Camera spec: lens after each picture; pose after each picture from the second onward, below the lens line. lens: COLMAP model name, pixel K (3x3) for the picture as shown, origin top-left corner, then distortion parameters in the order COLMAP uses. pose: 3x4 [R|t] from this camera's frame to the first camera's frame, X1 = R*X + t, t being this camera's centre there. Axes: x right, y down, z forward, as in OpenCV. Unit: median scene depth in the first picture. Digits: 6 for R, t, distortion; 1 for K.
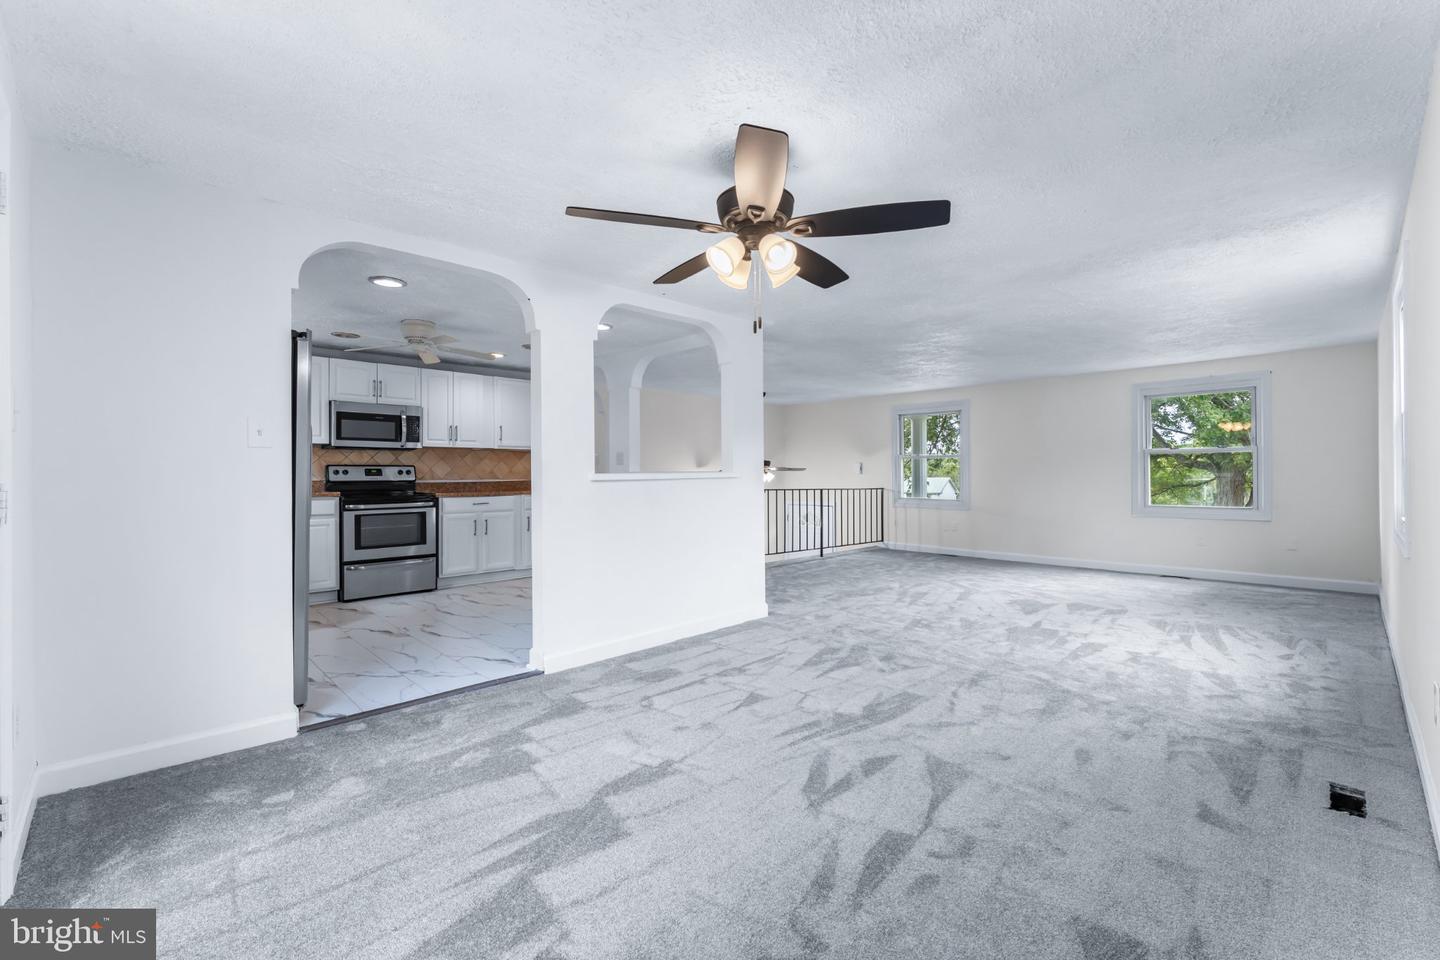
lens RADIAL K [[610.2, 0, 720.0], [0, 610.2, 480.0], [0, 0, 1]] dist [0.000002, -0.000103]
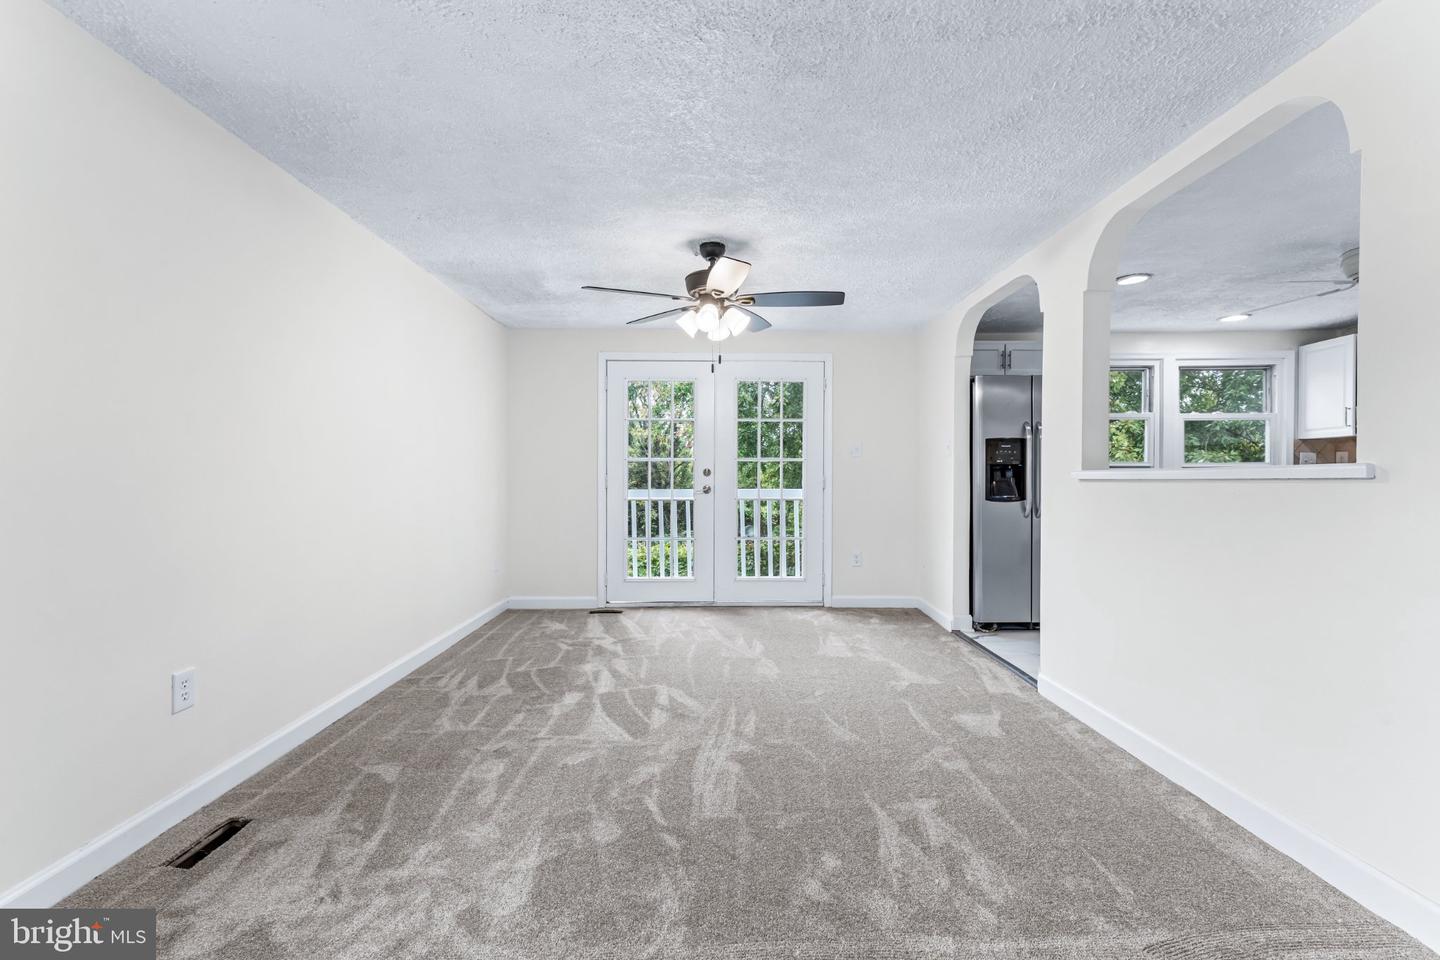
lens RADIAL K [[610.2, 0, 720.0], [0, 610.2, 480.0], [0, 0, 1]] dist [0.000002, -0.000103]
pose [[-0.687493, 0.011236, -0.726104, 0.401859], [-0.005718, 0.999766, 0.020885, -0.007059], [0.726168, 0.018510, -0.687268, 0.747589]]
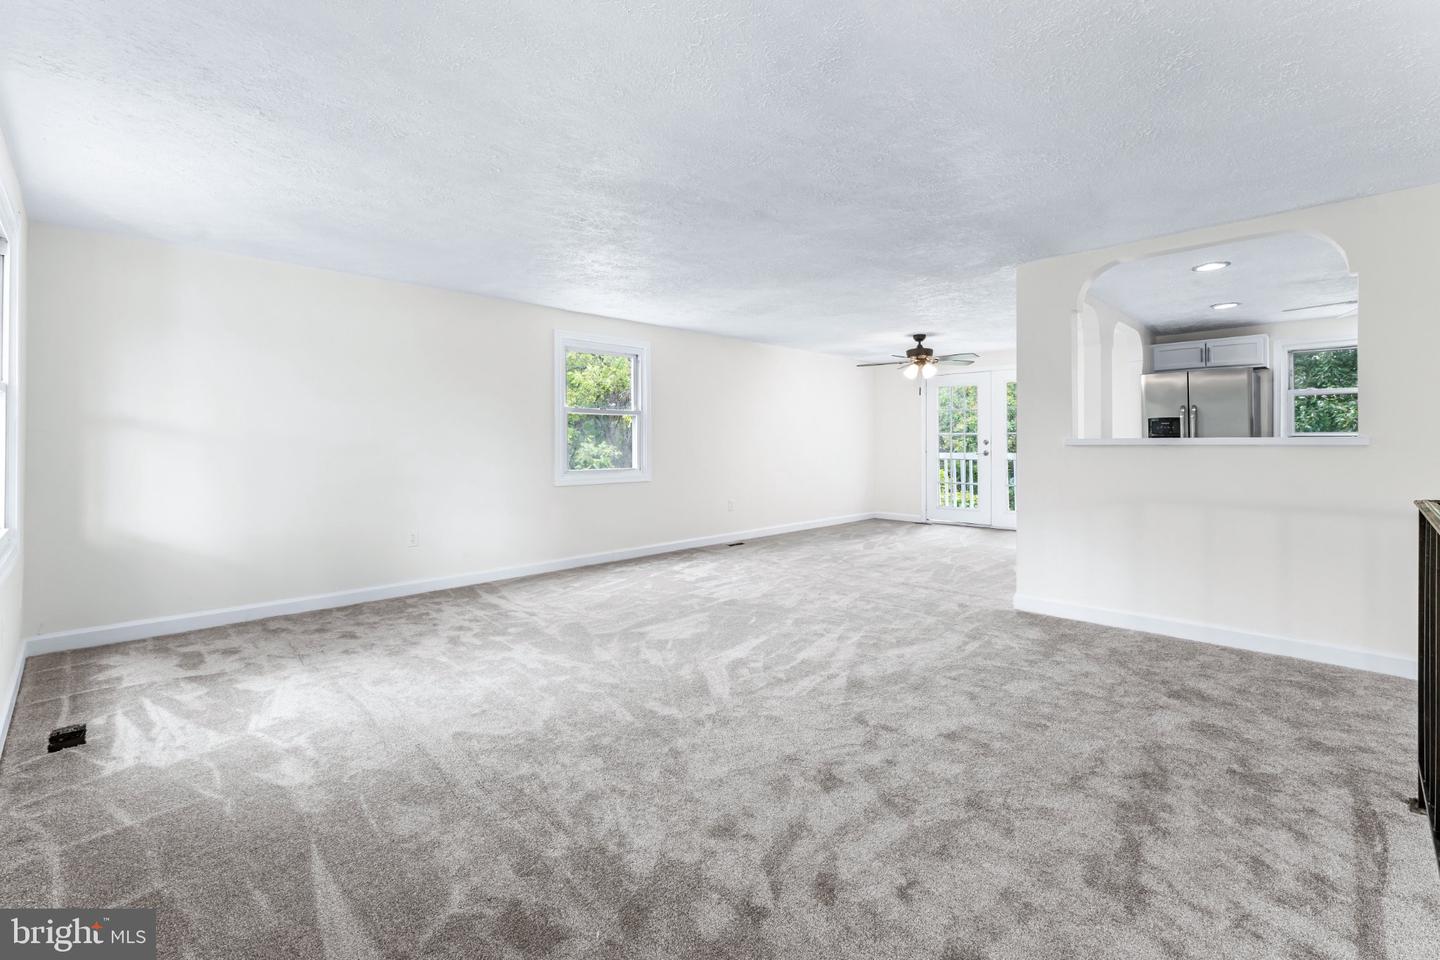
lens RADIAL K [[625.1, 0, 723.8], [0, 625.1, 442.3], [0, 0, 1]] dist [-0.000986, -0.000188]
pose [[-0.999587, 0.007635, -0.027701, 0.411881], [0.007364, 0.999924, 0.009854, -0.017537], [0.027774, 0.009646, -0.999568, 1.507128]]
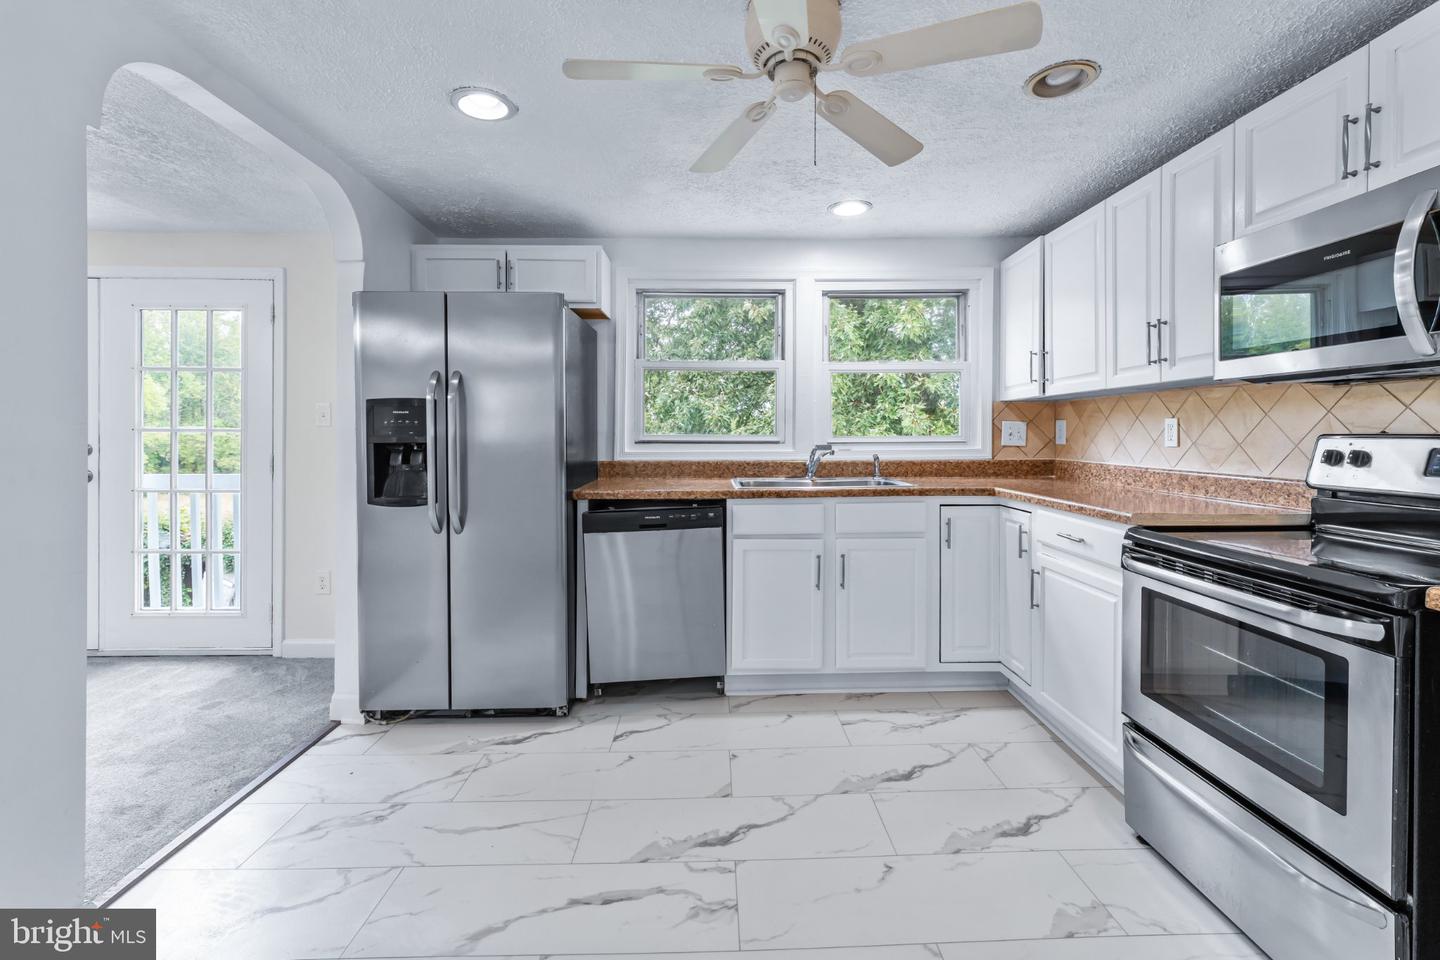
lens RADIAL K [[625.1, 0, 723.8], [0, 625.1, 442.3], [0, 0, 1]] dist [-0.000986, -0.000188]
pose [[-0.676802, 0.012472, -0.736059, -0.176850], [-0.007963, 0.999674, 0.024261, -0.025023], [0.736122, 0.022281, -0.676482, 0.953830]]
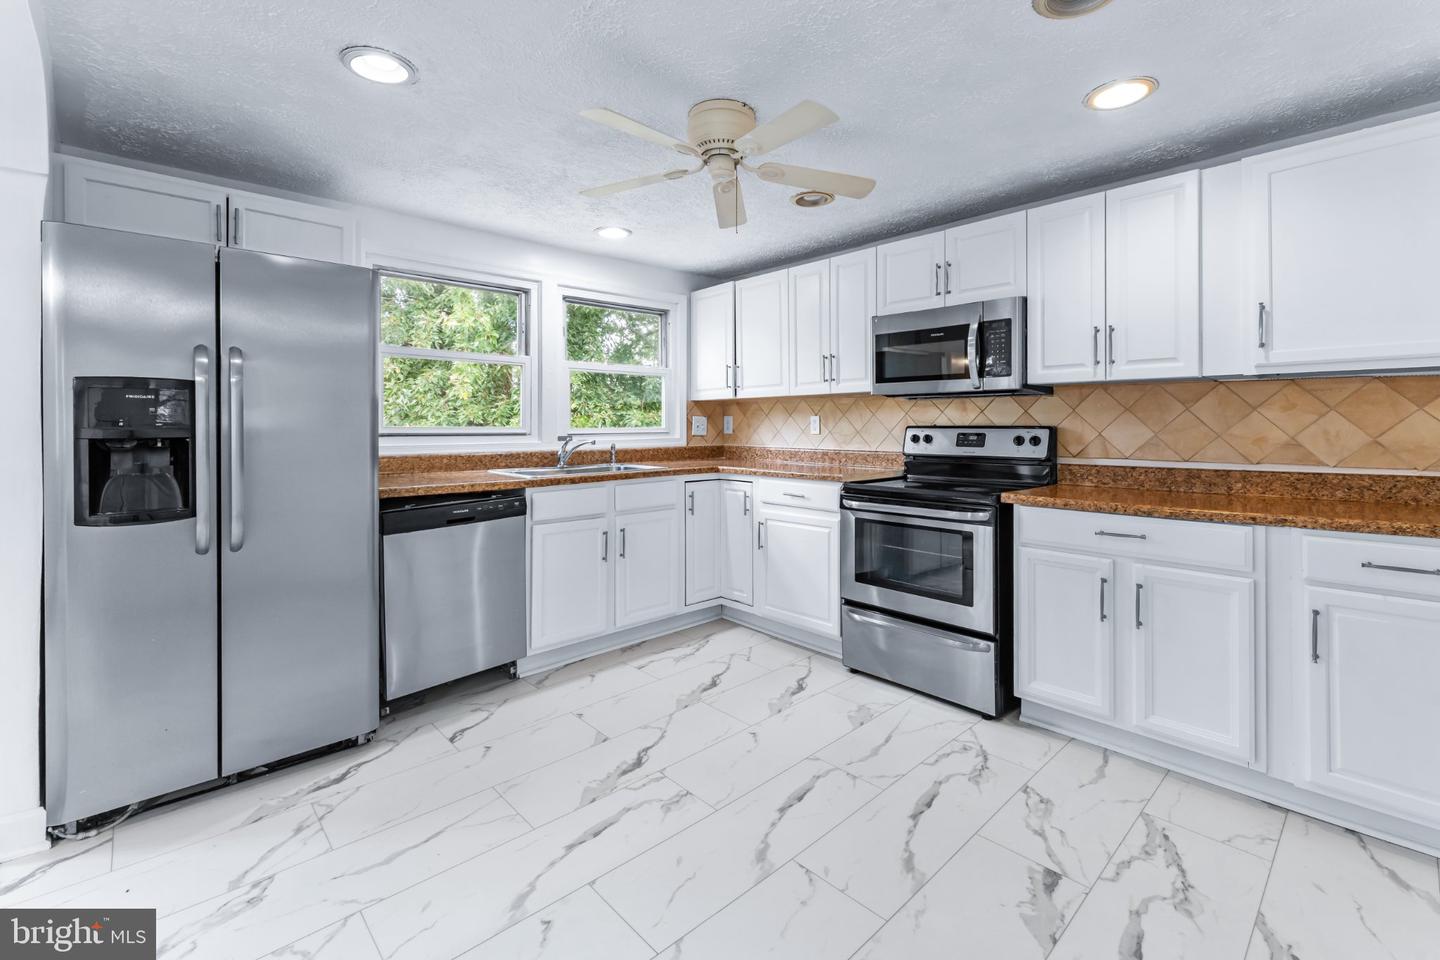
lens RADIAL K [[632.6, 0, 730.4], [0, 632.6, 428.4], [0, 0, 1]] dist [-0.000561, -0.000399]
pose [[-0.009915, 0.005474, -0.999936, -0.024726], [-0.012512, 0.999906, 0.005598, -0.022820], [0.999873, 0.012566, -0.009845, 0.802520]]
